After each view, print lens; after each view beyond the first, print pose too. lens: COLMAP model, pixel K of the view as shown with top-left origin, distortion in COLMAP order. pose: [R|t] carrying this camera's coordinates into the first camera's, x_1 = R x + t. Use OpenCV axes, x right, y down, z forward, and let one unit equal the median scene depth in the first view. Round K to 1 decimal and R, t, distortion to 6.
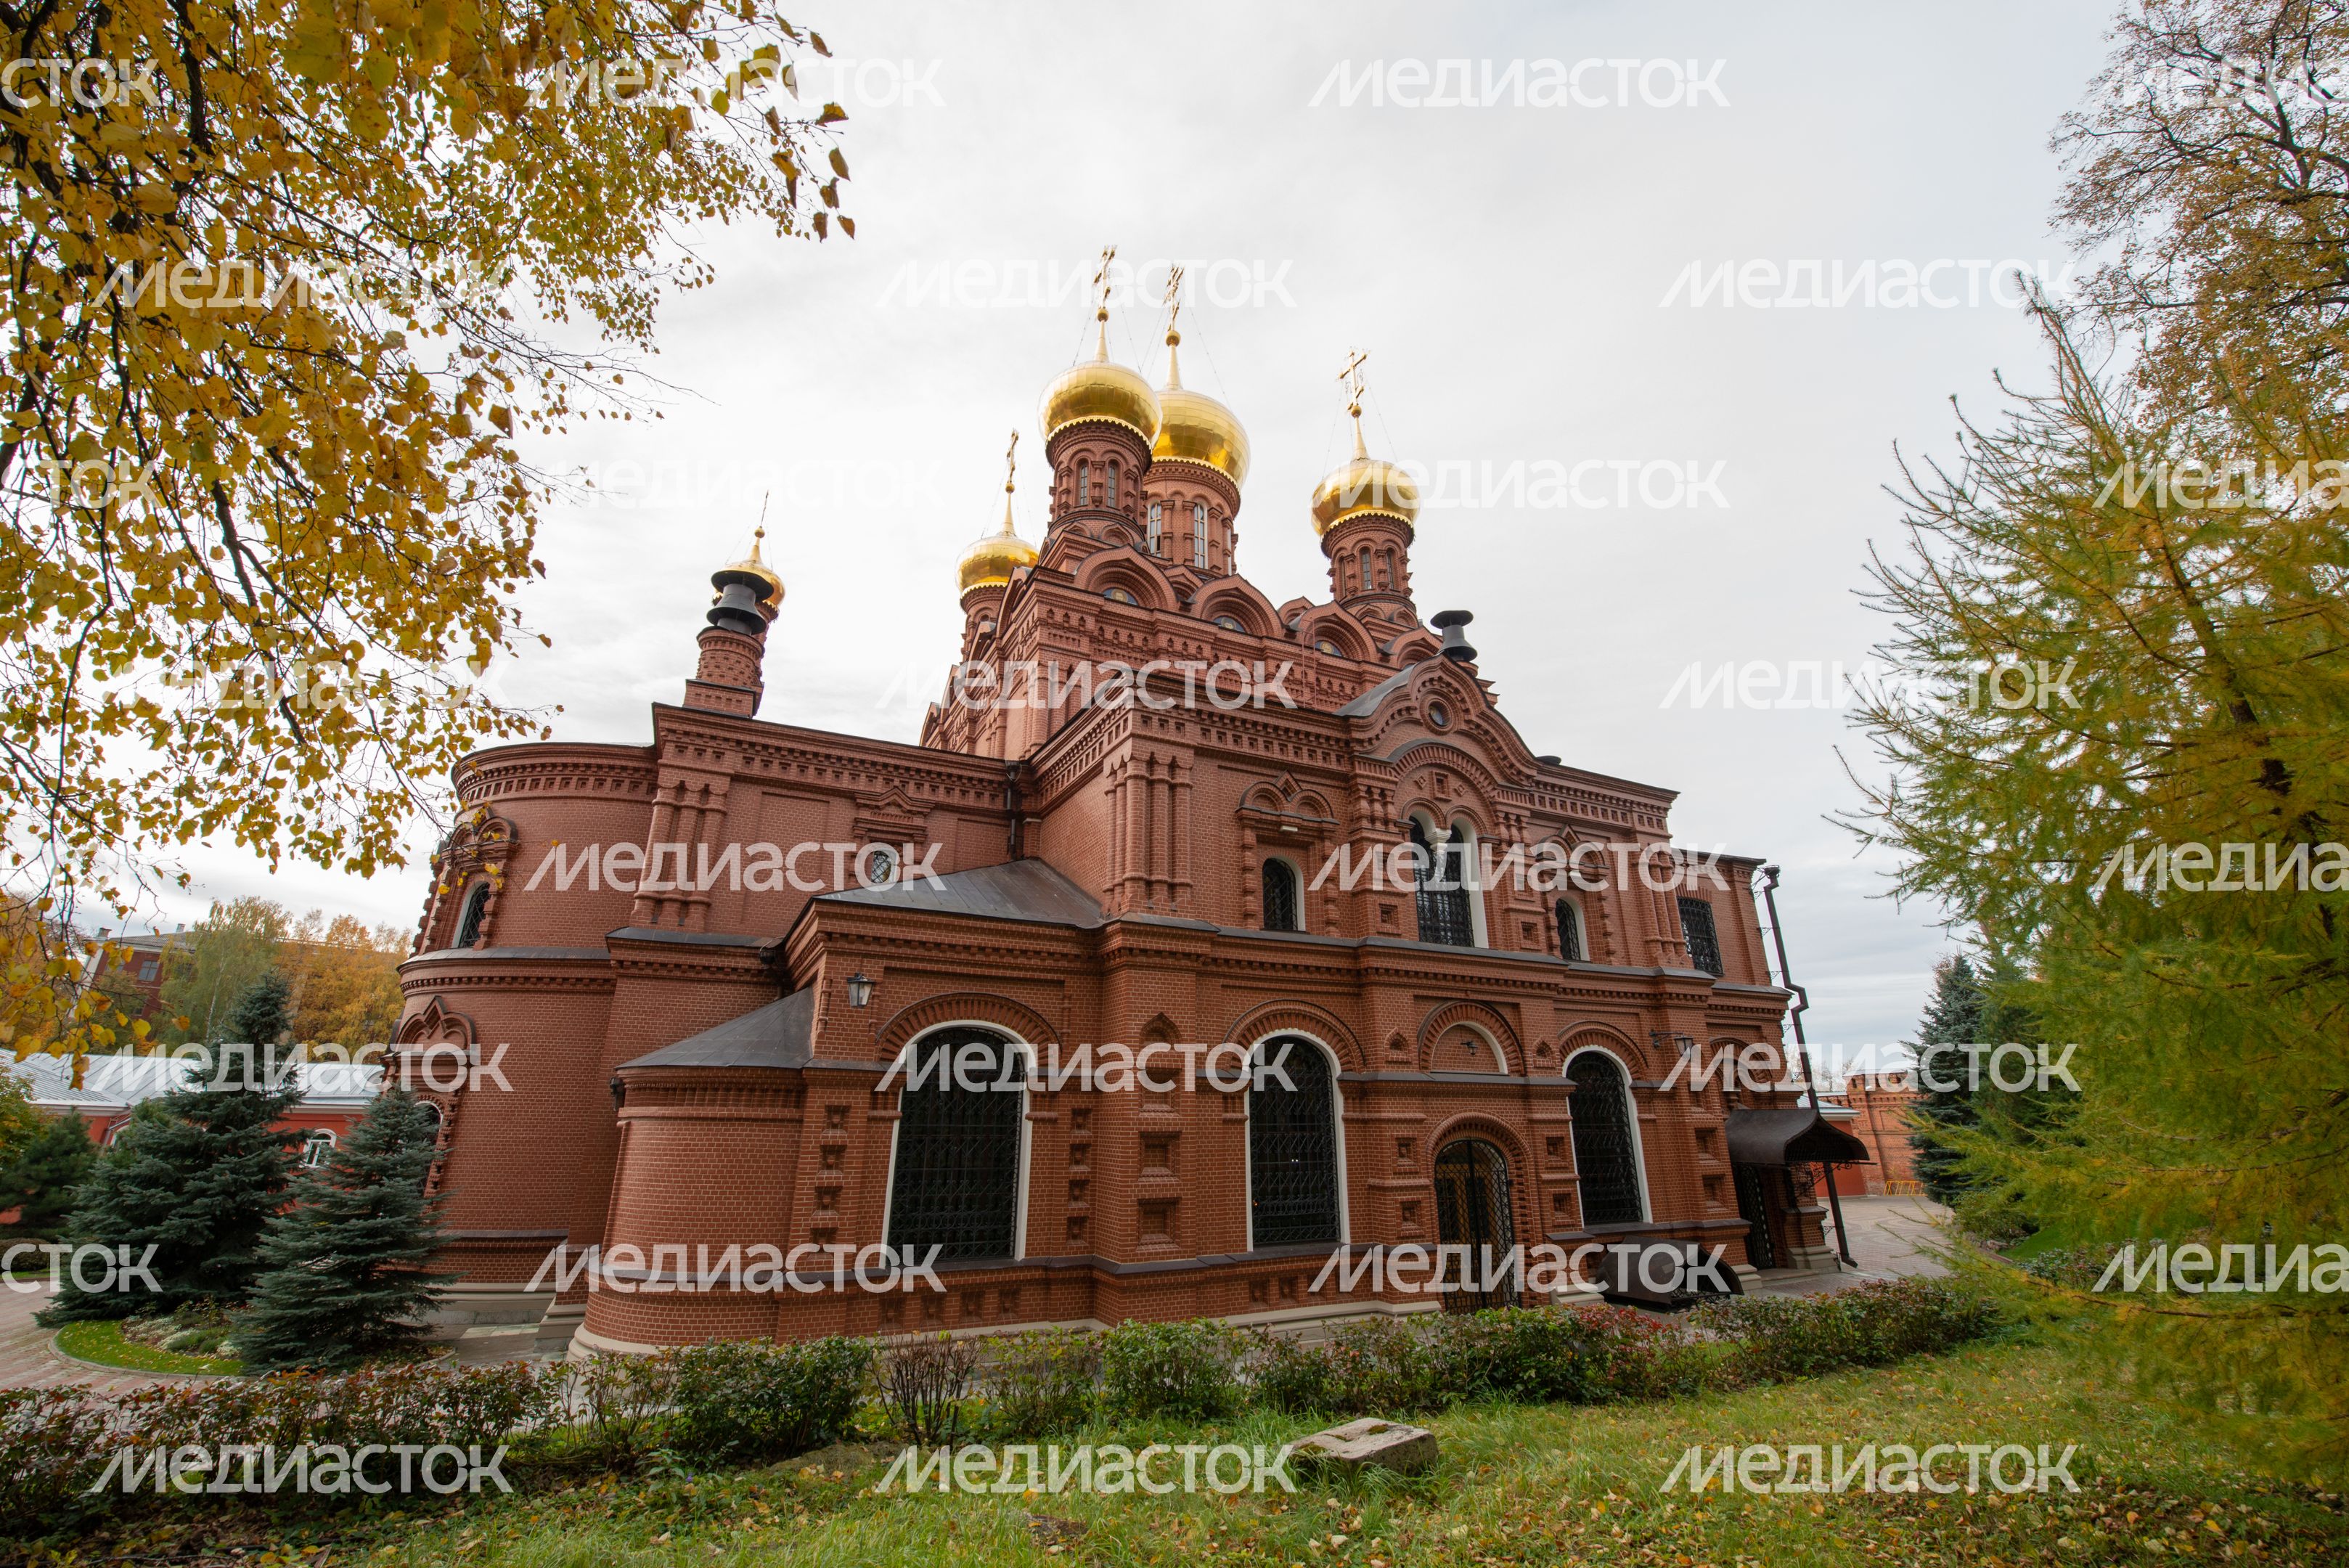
lens RADIAL K [[897.1, 0, 1174.5], [0, 897.1, 784.0], [0, 0, 1]] dist [-0.014981, -0.000187]
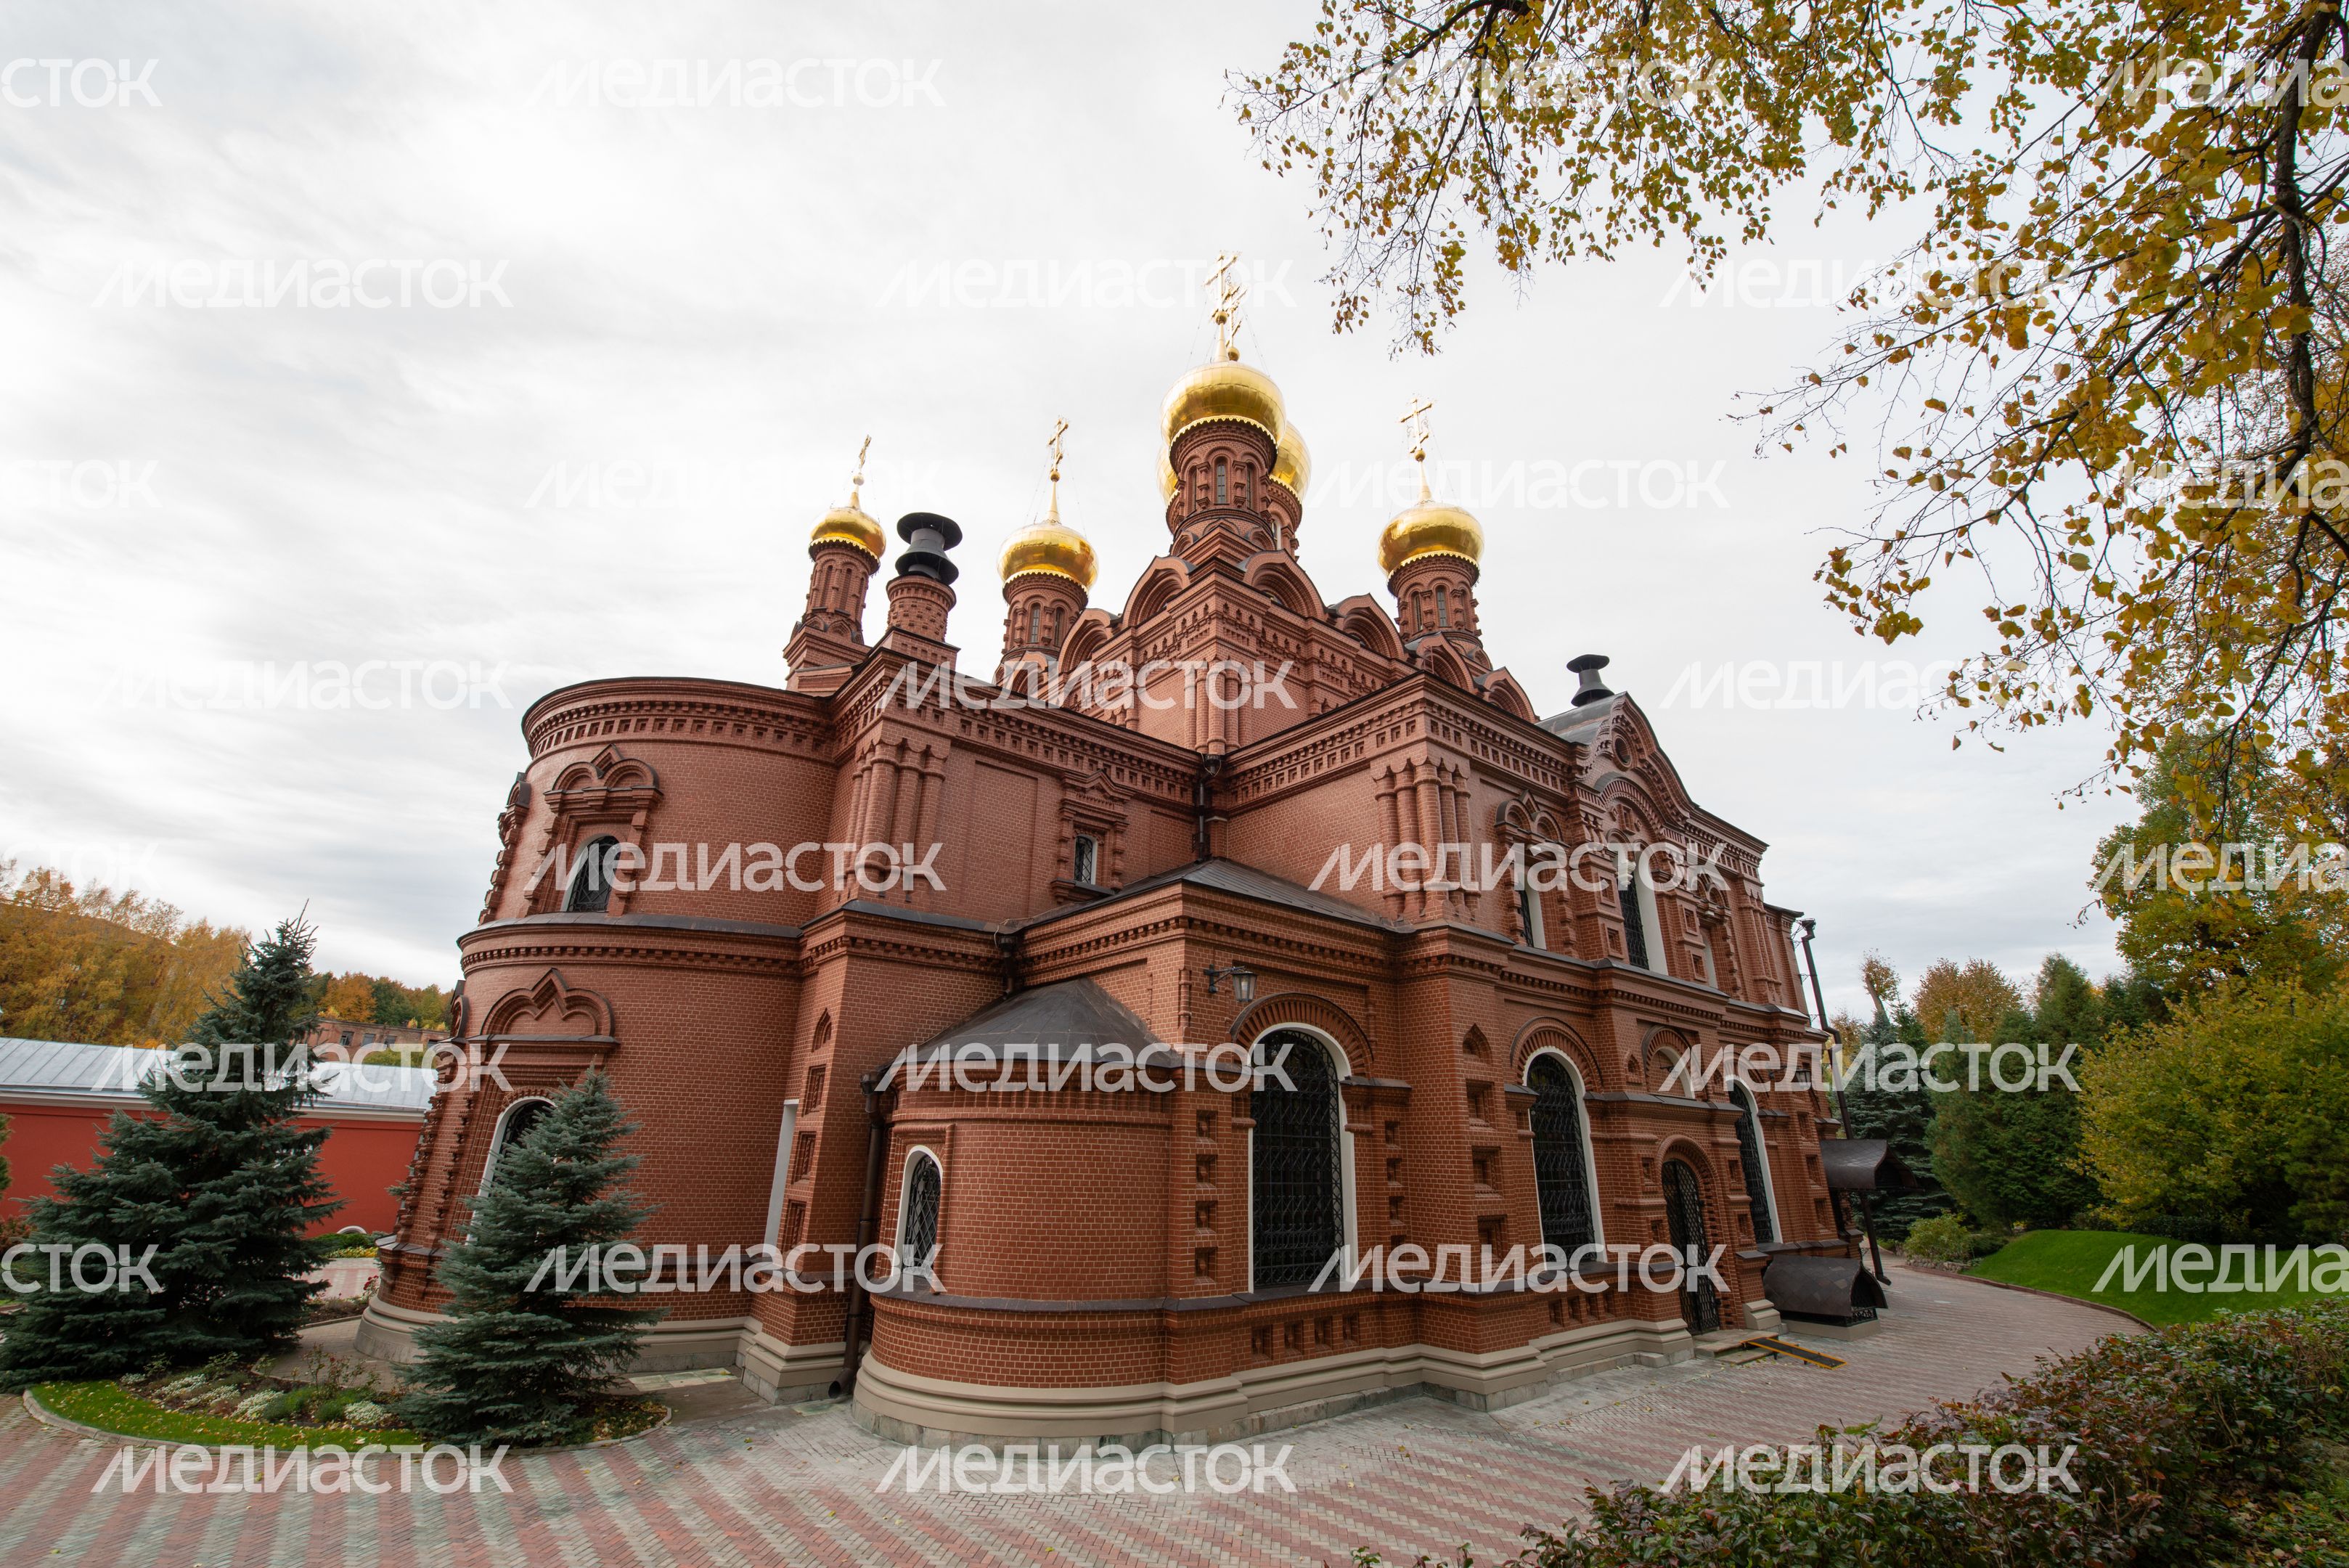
lens RADIAL K [[897.1, 0, 1174.5], [0, 897.1, 784.0], [0, 0, 1]] dist [-0.014981, -0.000187]
pose [[0.978488, 0.093515, 0.183894, -0.404433], [-0.088154, 0.995415, -0.037133, 0.045451], [-0.186523, 0.020123, 0.982244, 0.074505]]
